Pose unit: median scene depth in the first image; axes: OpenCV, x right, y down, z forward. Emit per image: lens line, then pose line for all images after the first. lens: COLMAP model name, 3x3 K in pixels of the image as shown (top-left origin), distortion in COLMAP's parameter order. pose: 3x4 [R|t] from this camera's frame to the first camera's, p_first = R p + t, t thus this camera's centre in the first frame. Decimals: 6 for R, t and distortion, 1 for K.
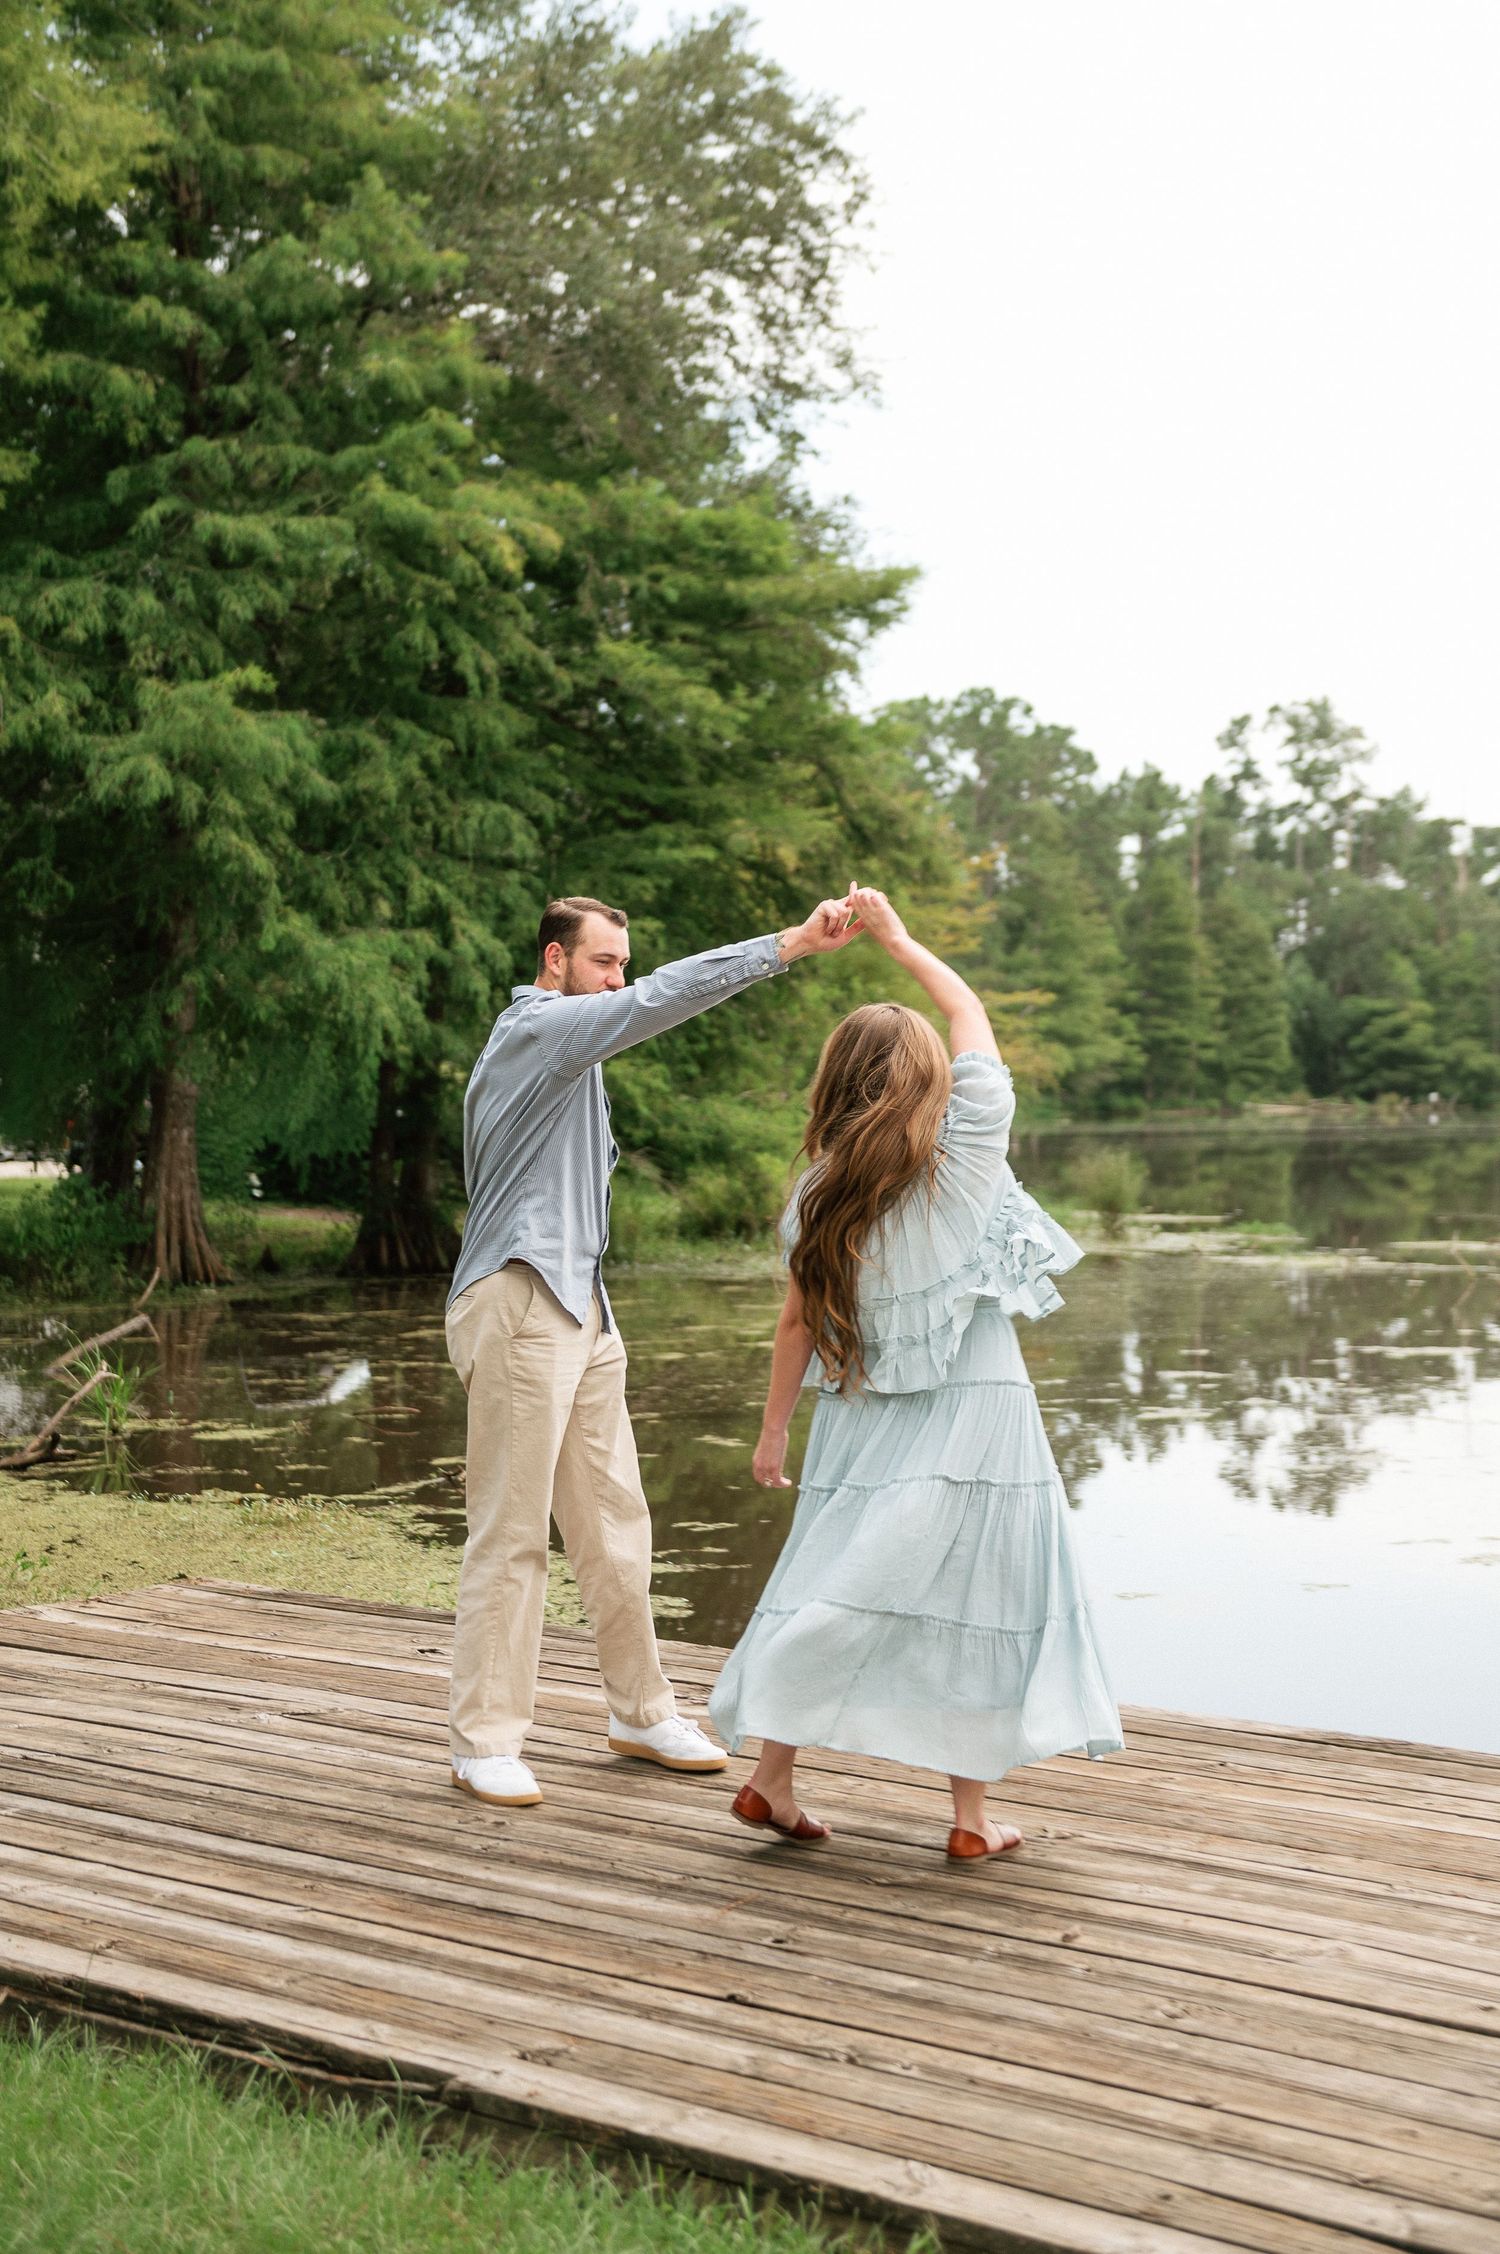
lens RADIAL K [[3406.0, 0, 748.9], [0, 3406.0, 1126.0], [0, 0, 1]] dist [0.027827, 0.000000]
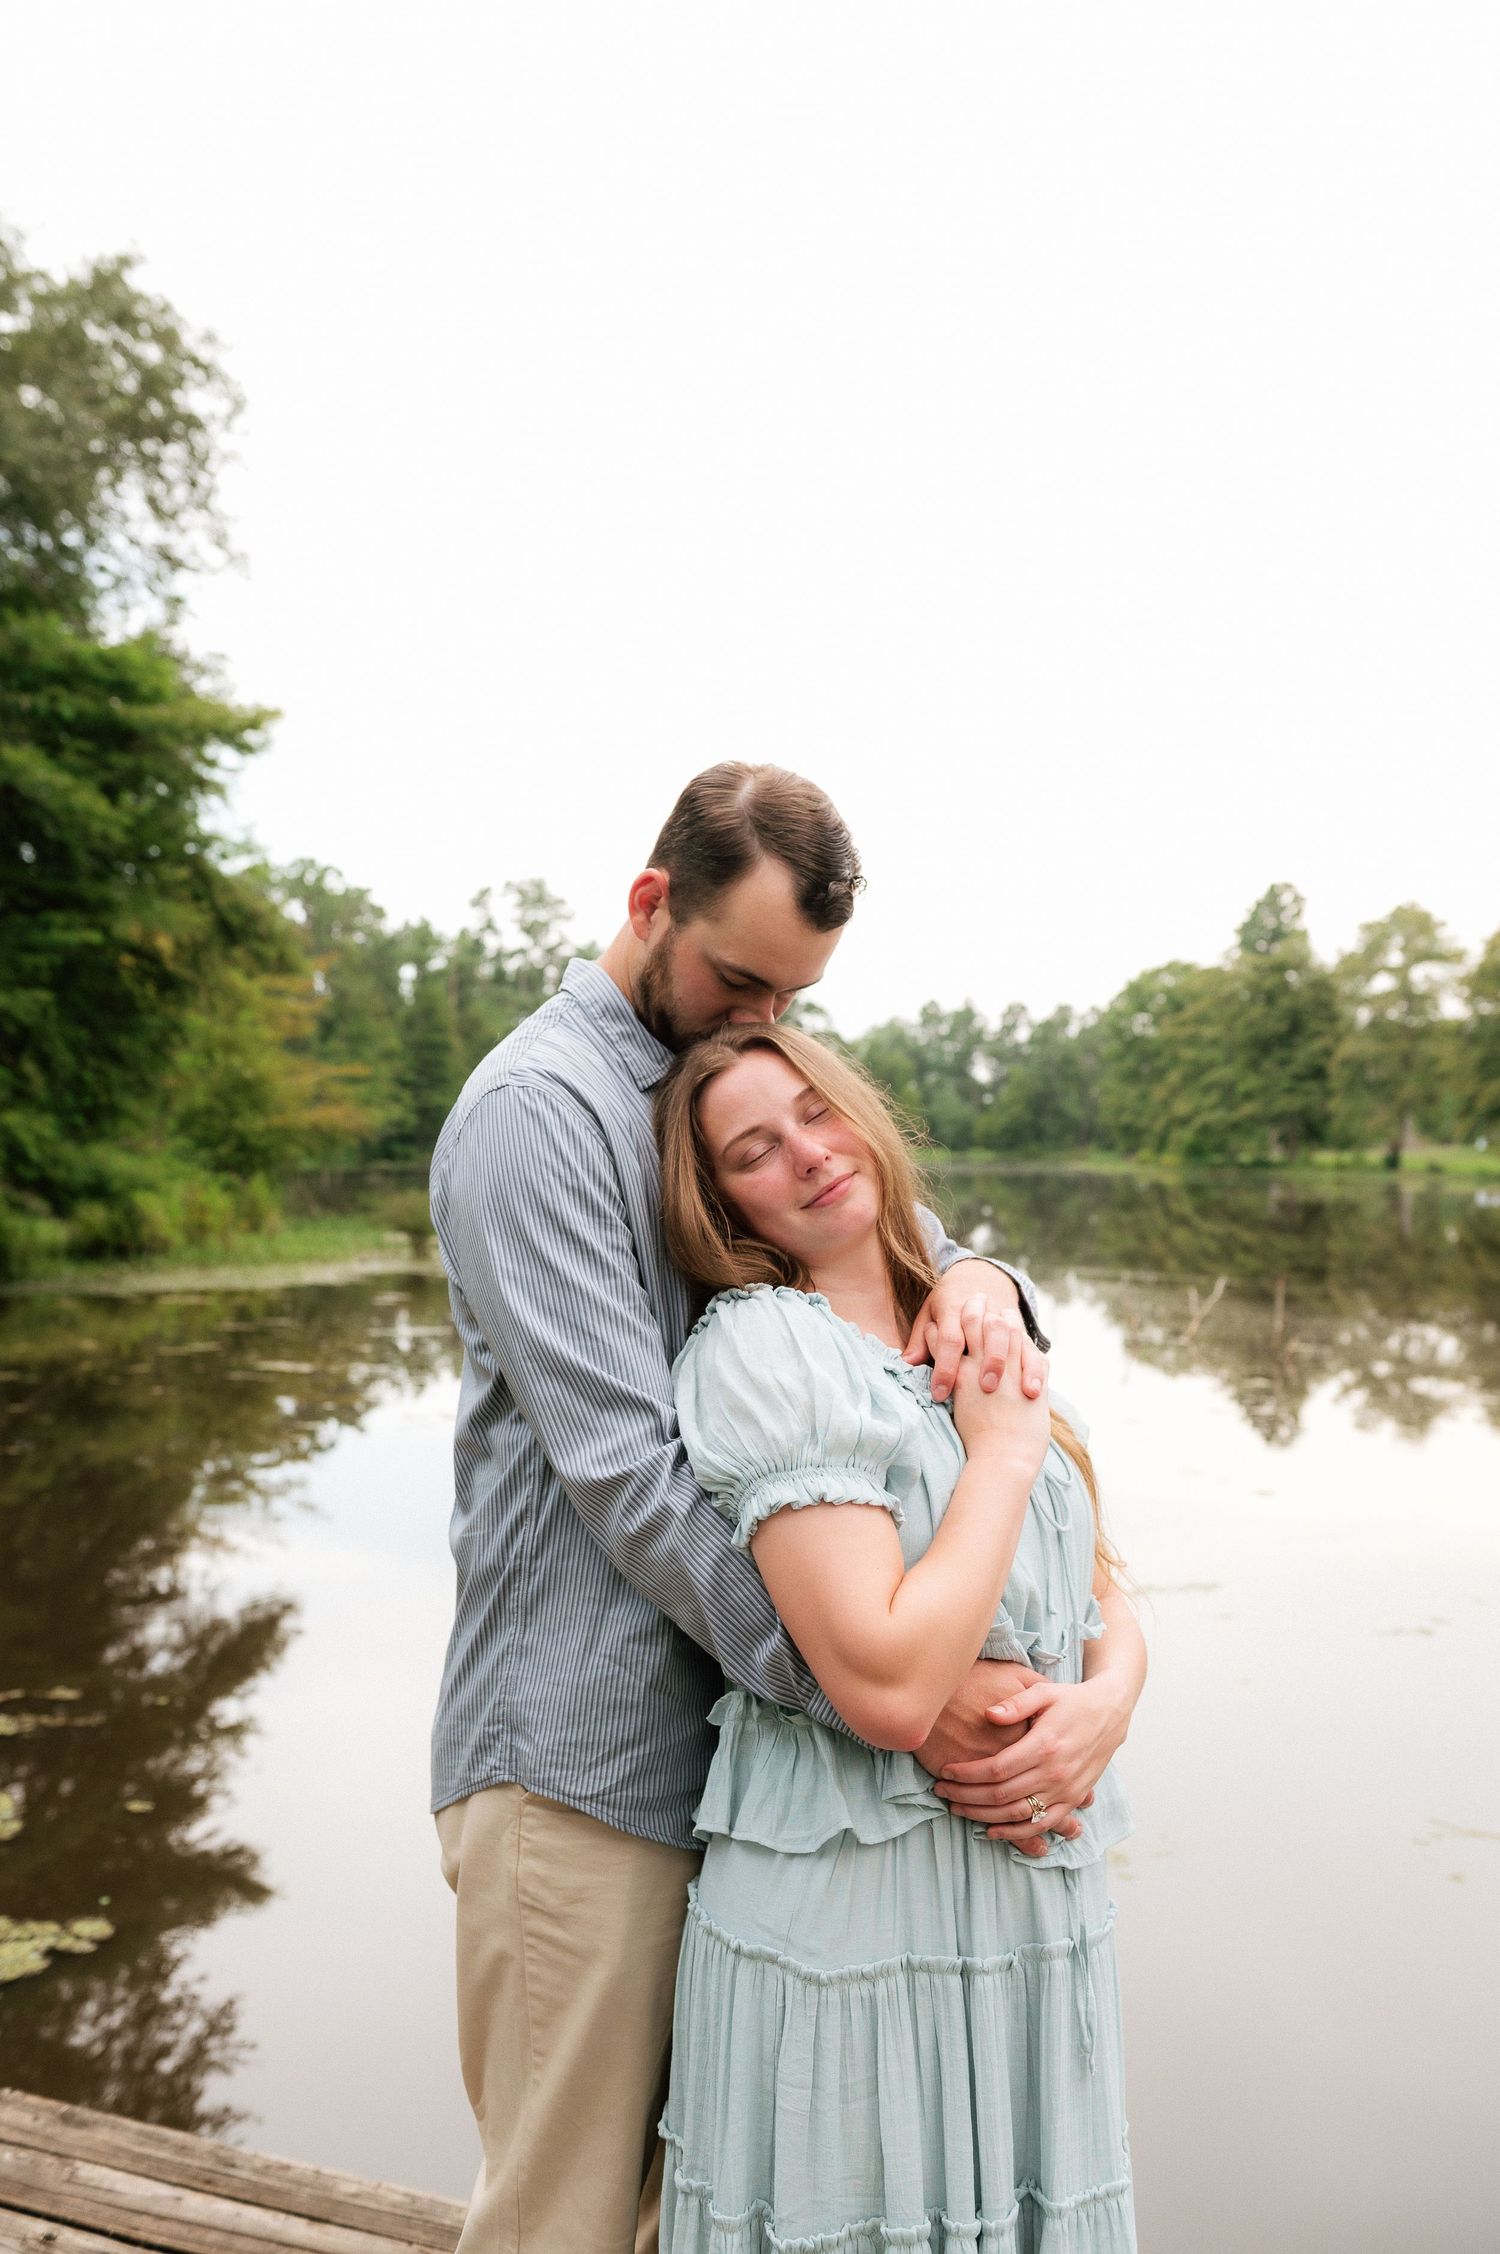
lens RADIAL K [[2322.1, 0, 747.9], [0, 2322.1, 1117.2], [0, 0, 1]] dist [-0.019976, 0.000000]
pose [[0.966569, 0.018451, 0.255741, 0.002011], [-0.013058, 0.999655, -0.022769, -0.002209], [-0.256073, 0.018668, 0.966477, 0.150929]]
